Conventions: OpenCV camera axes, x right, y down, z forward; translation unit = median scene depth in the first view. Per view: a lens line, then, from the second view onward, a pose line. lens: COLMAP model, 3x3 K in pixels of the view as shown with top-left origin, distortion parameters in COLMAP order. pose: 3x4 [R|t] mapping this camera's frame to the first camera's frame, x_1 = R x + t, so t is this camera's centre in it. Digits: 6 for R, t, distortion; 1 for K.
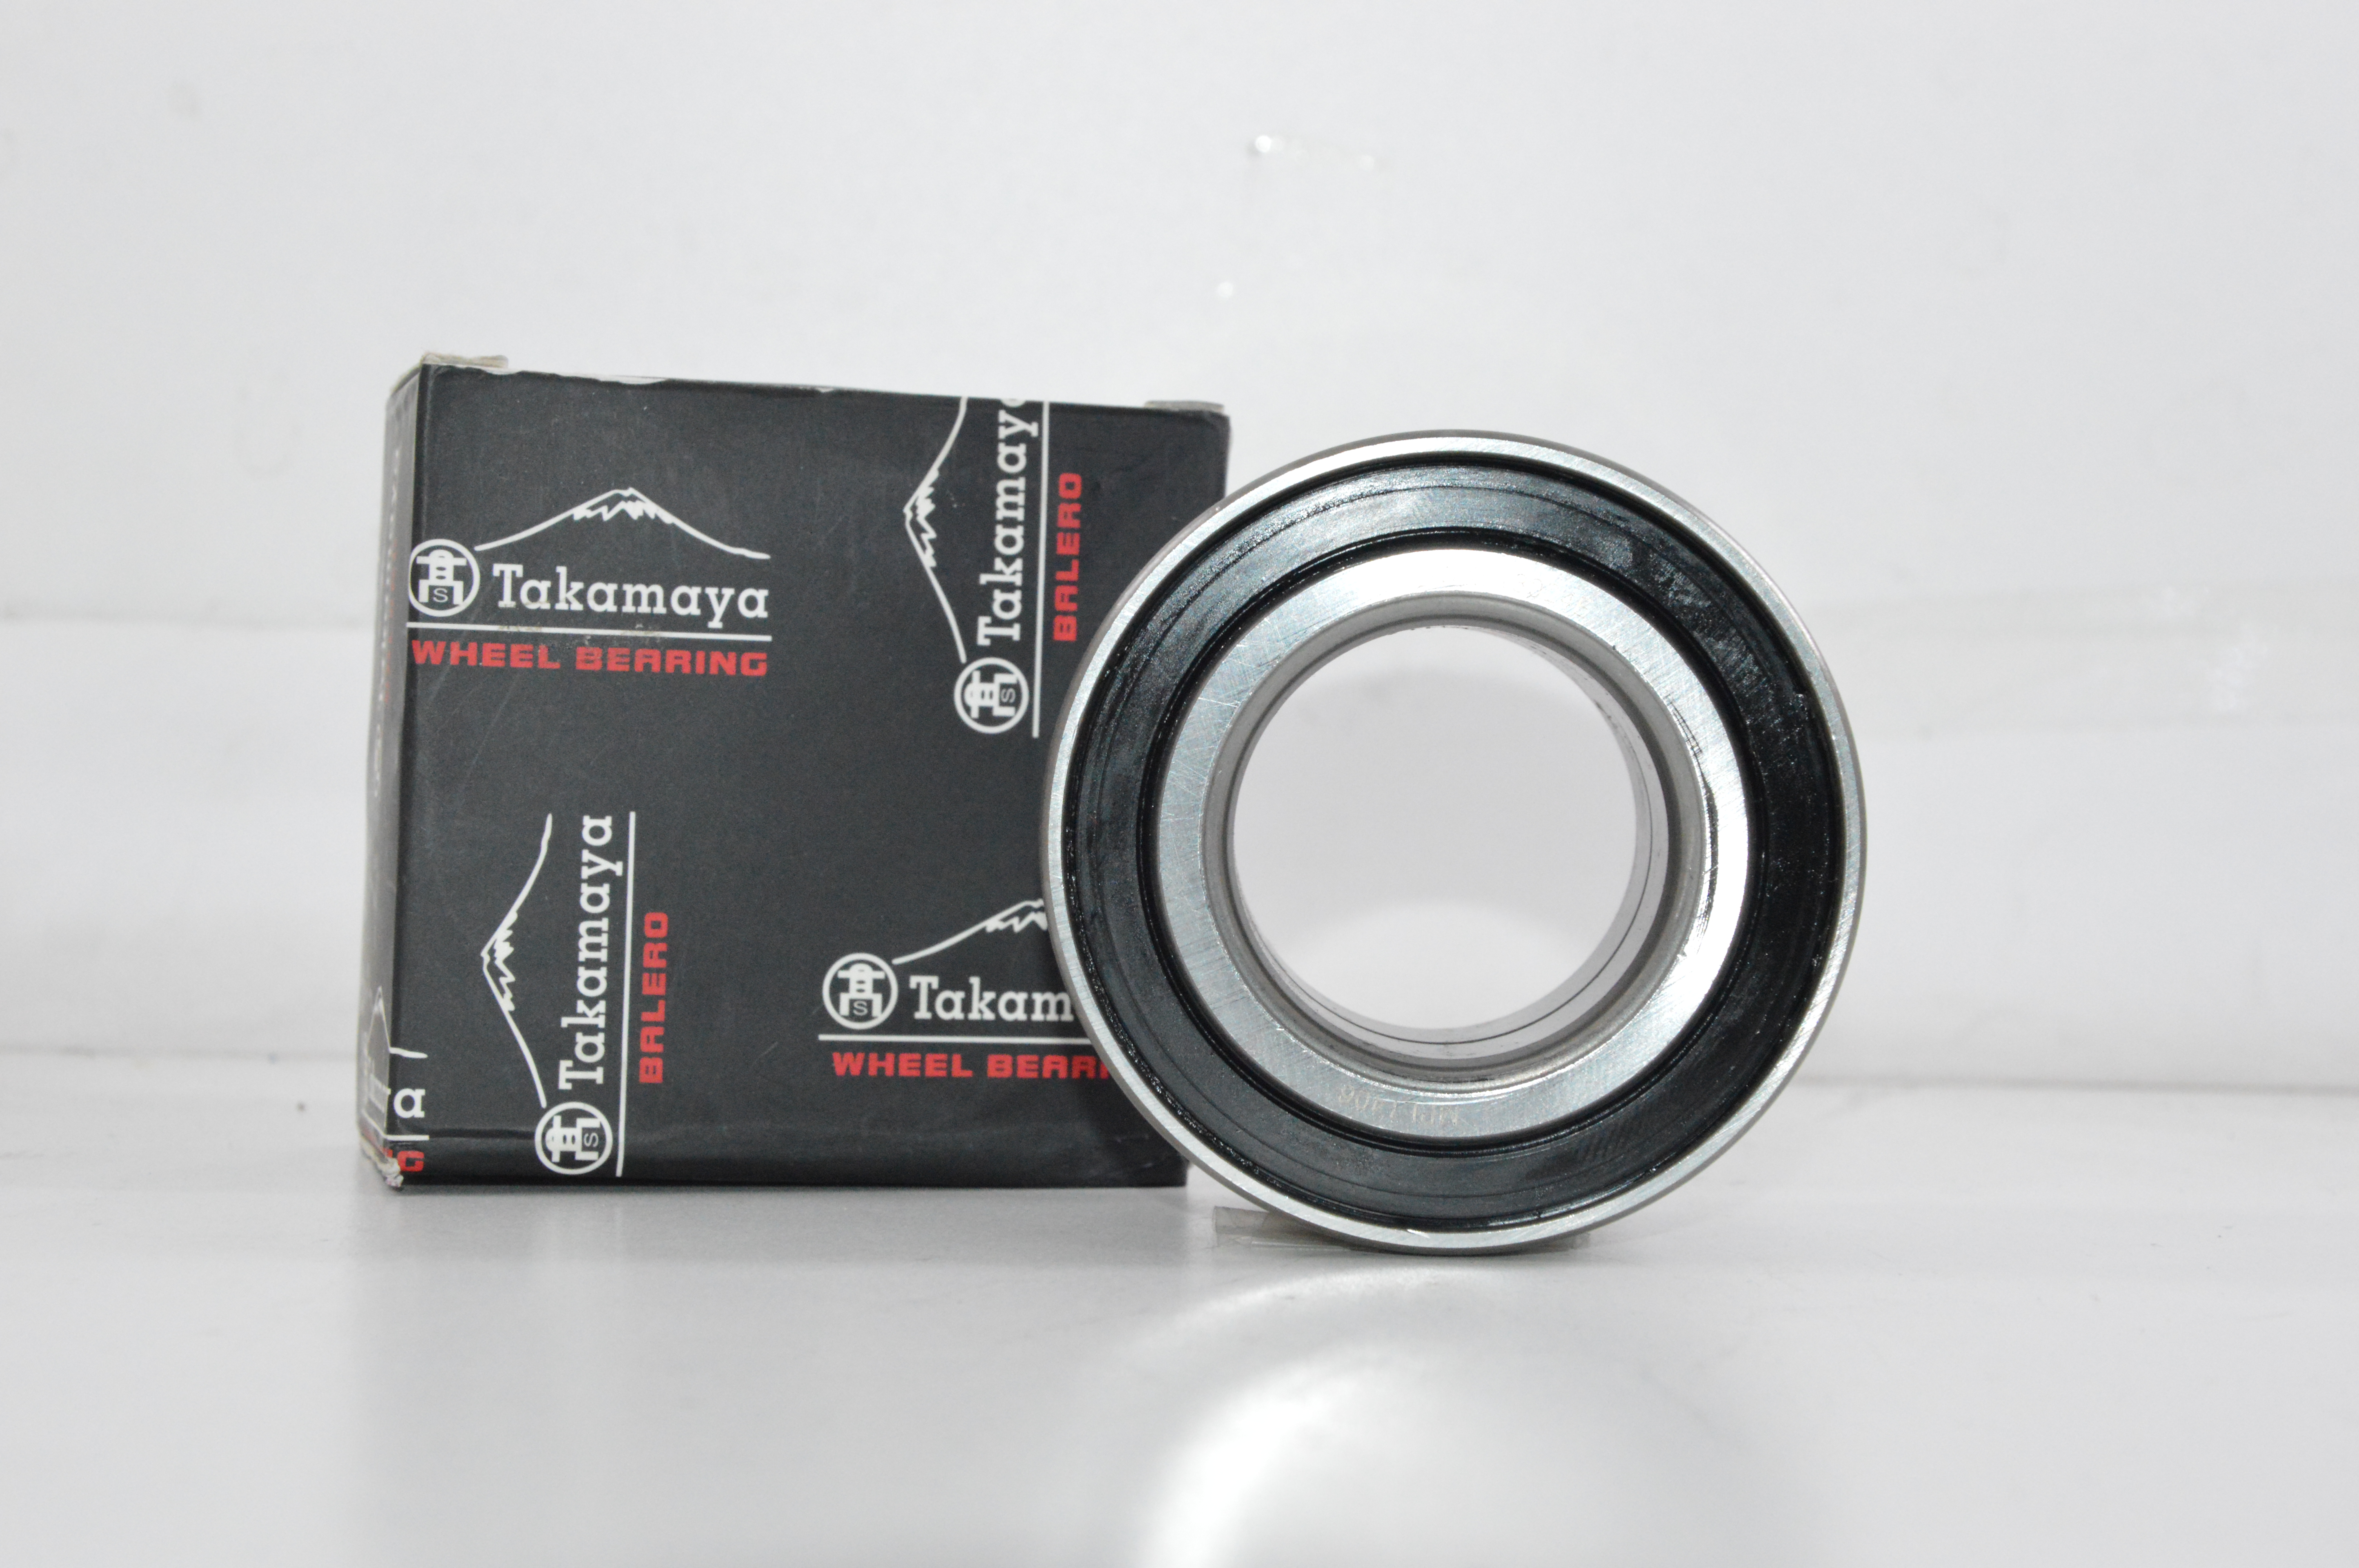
lens RADIAL K [[4965.0, 0, 1179.5], [0, 4965.0, 784.0], [0, 0, 1]] dist [0.248167, 0.174862]
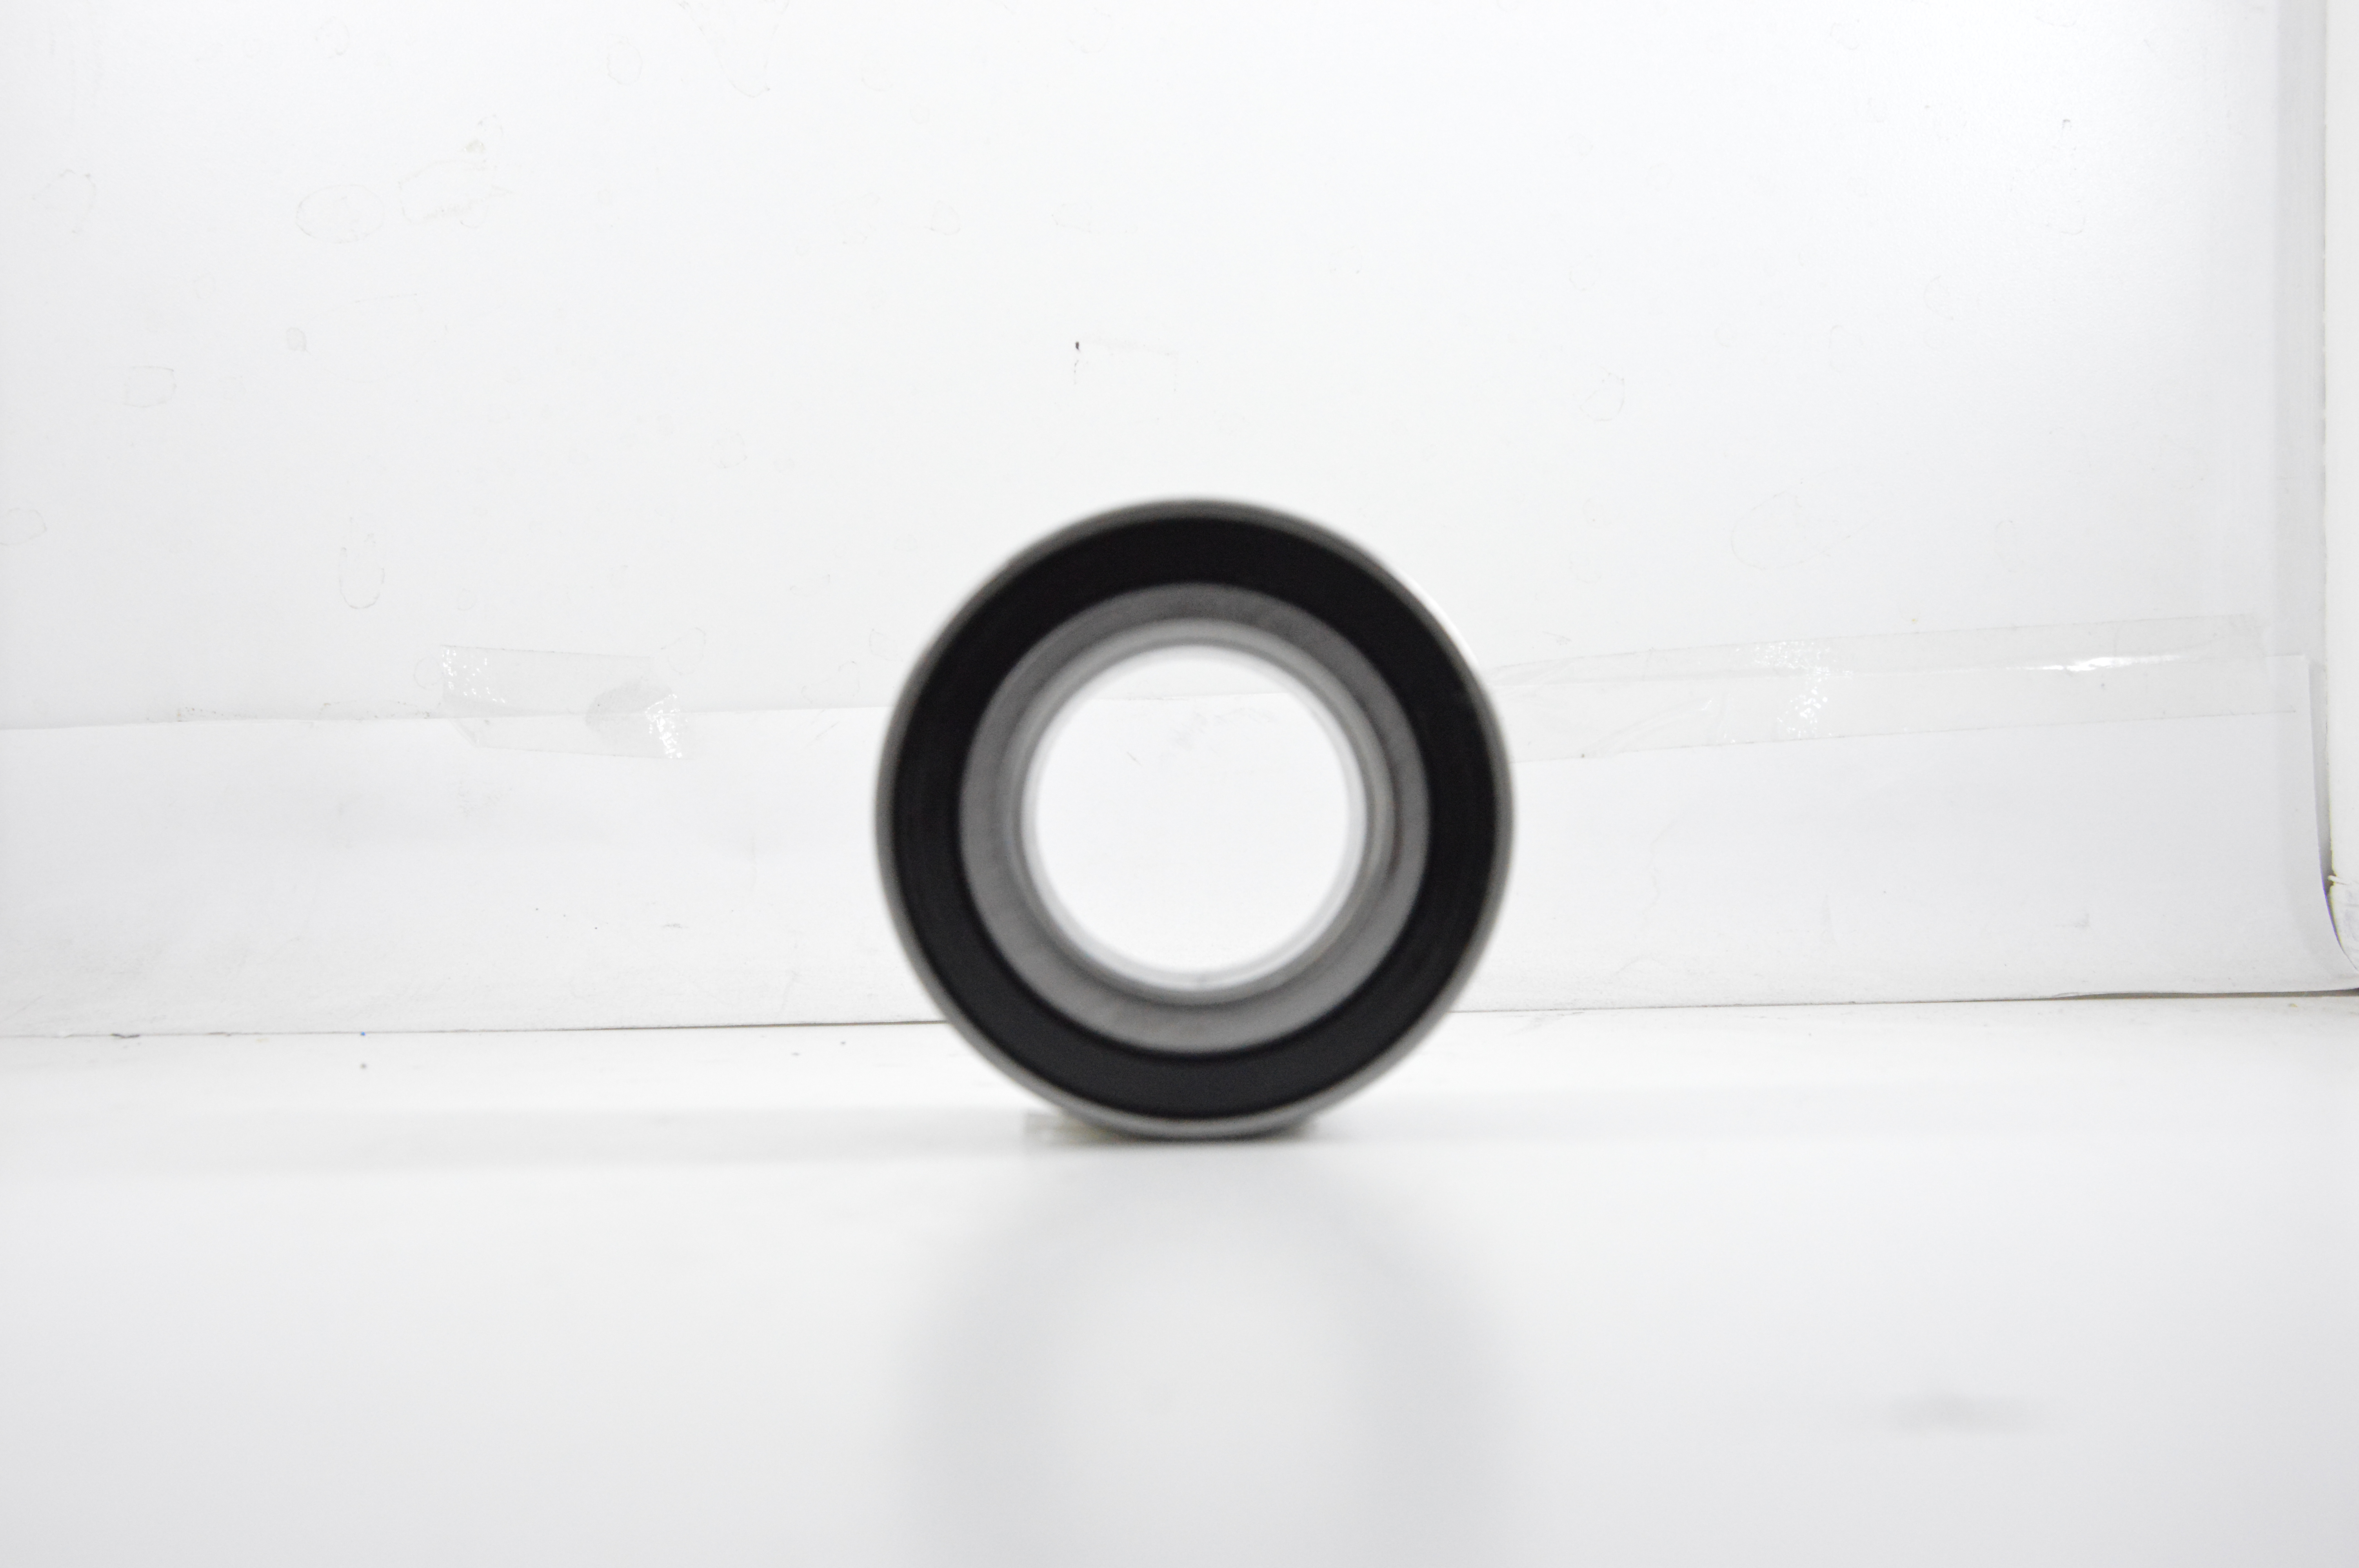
lens RADIAL K [[3165.5, 0, 1179.5], [0, 3165.5, 784.0], [0, 0, 1]] dist [0.092655, 0.111138]
pose [[0.999335, -0.035499, 0.008302, 0.041726], [0.035716, 0.998979, -0.027662, 0.023829], [-0.007311, 0.027940, 0.999583, 0.174132]]
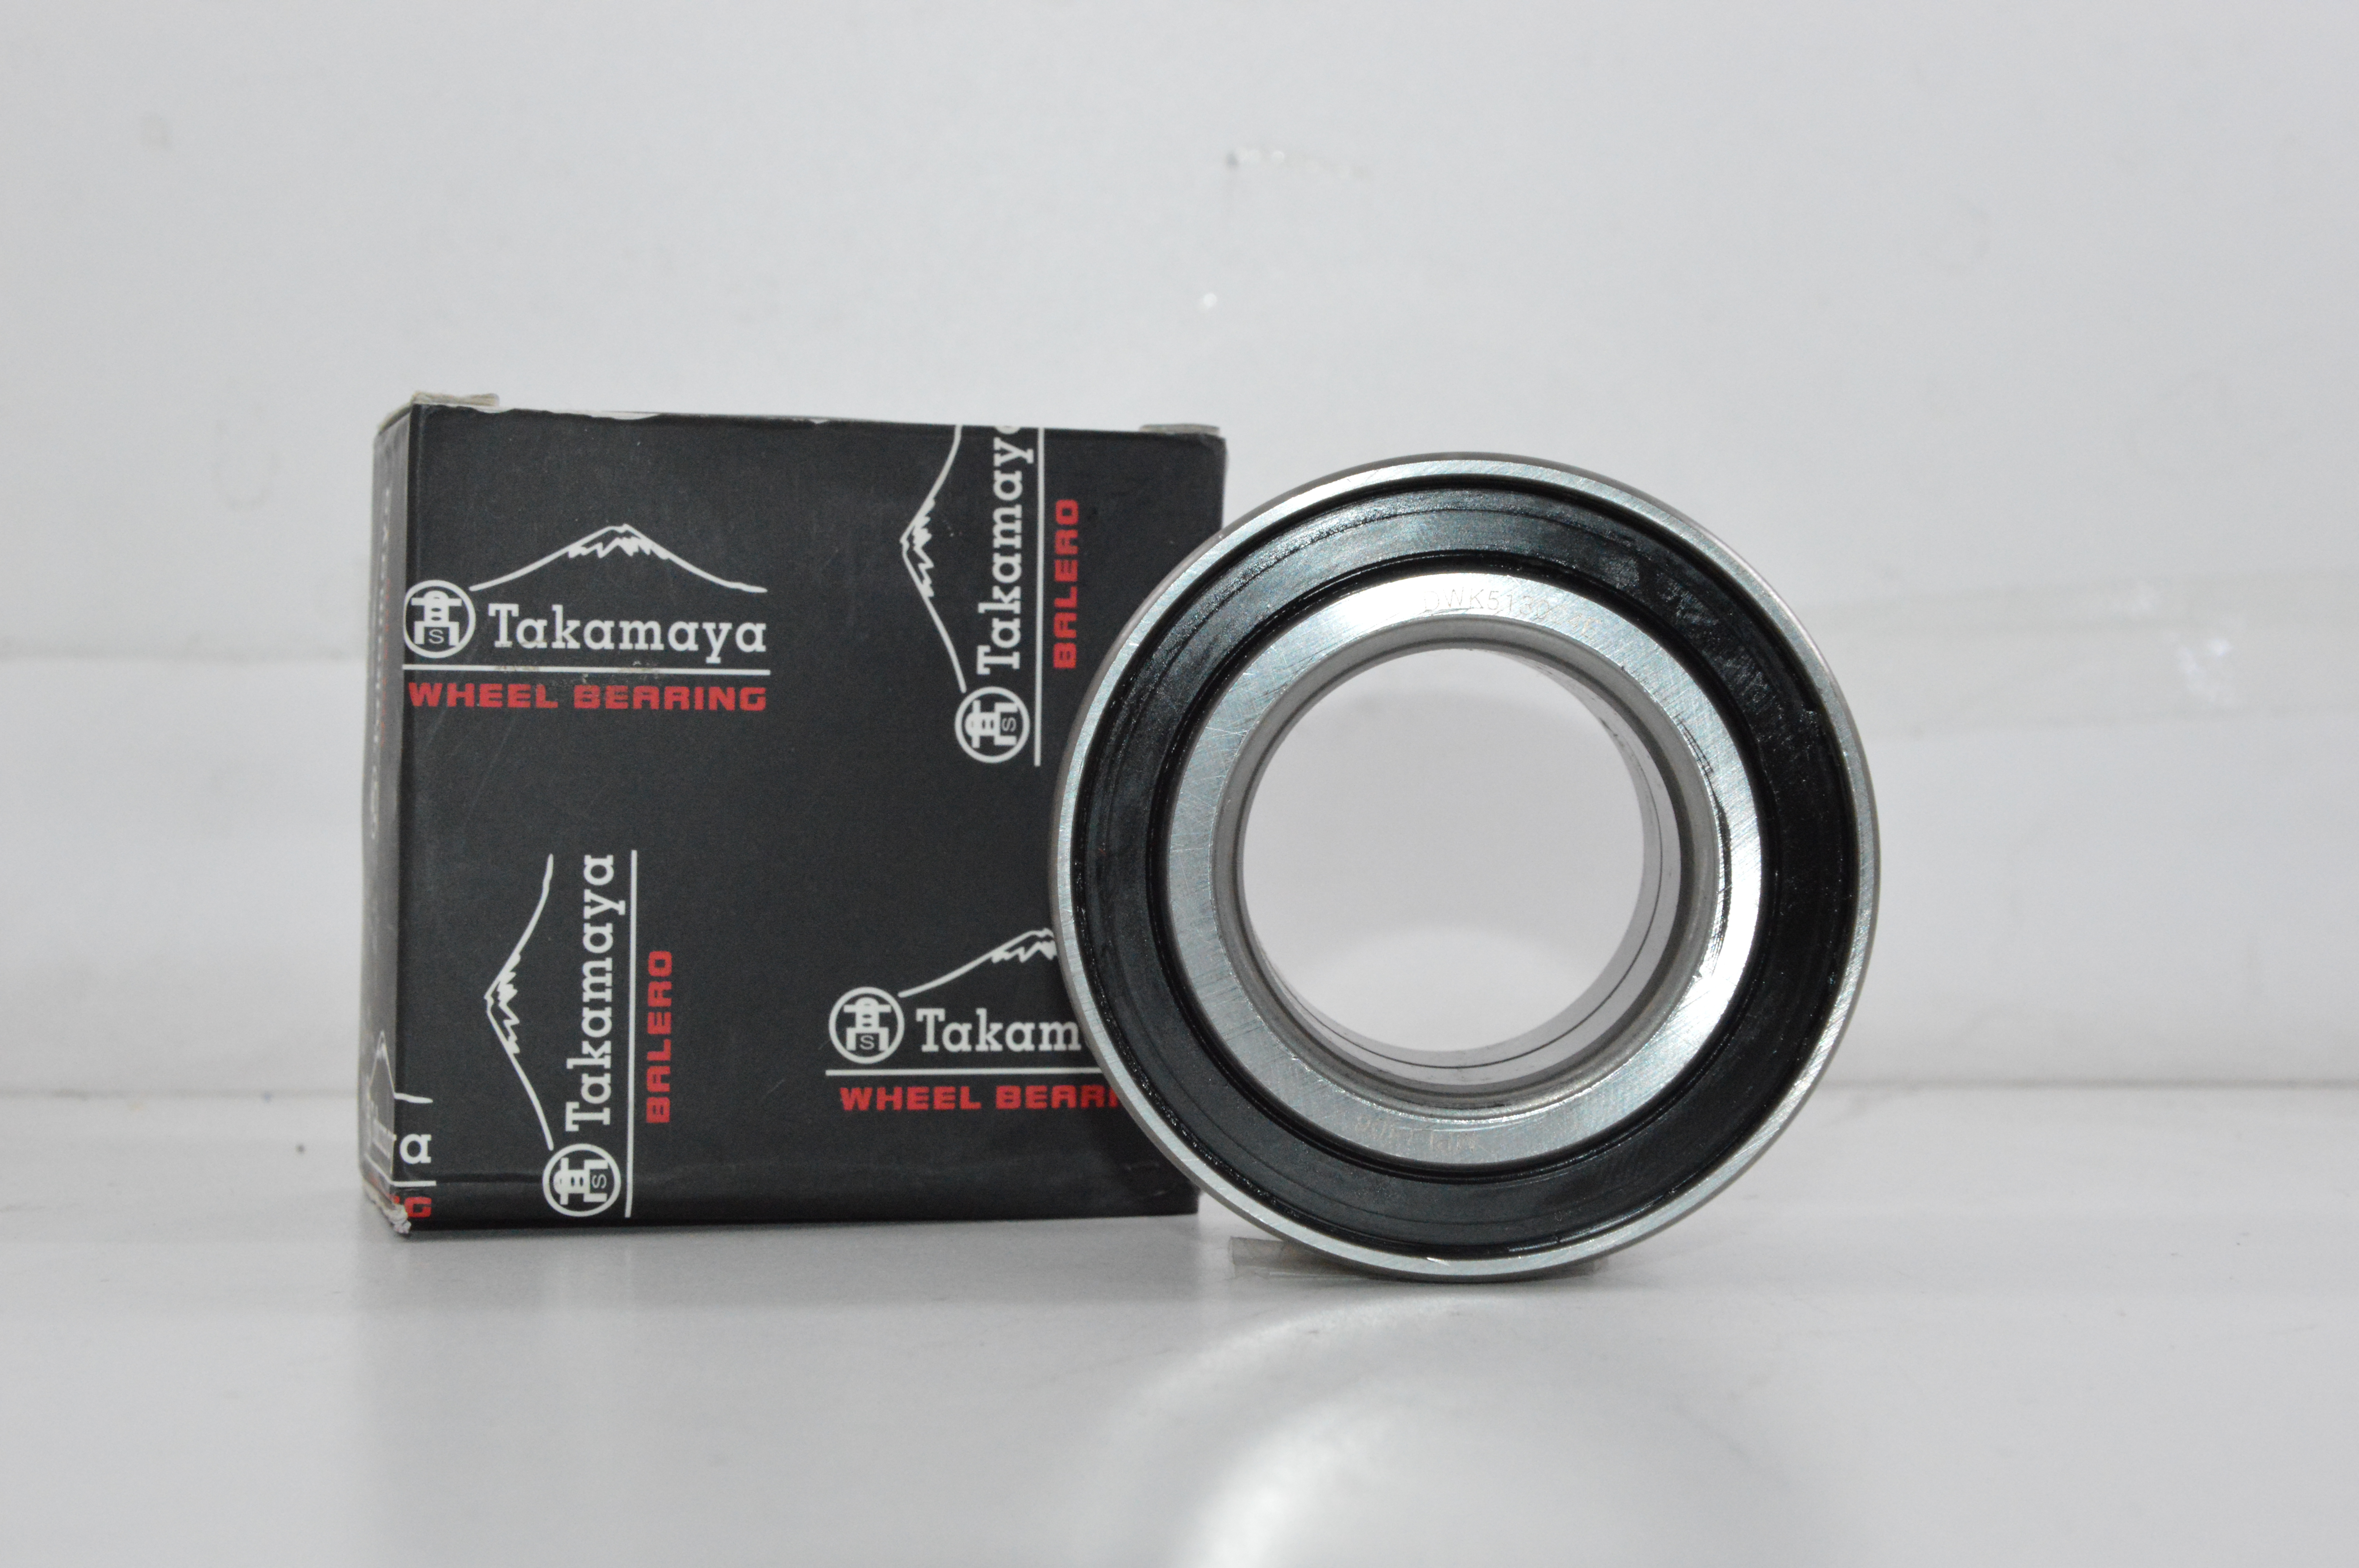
lens RADIAL K [[4965.0, 0, 1179.5], [0, 4965.0, 784.0], [0, 0, 1]] dist [0.248167, 0.174862]
pose [[0.999741, -0.020835, 0.009202, -0.009975], [0.020800, 0.999776, 0.003840, -0.009181], [-0.009280, -0.003647, 0.999950, 0.006122]]
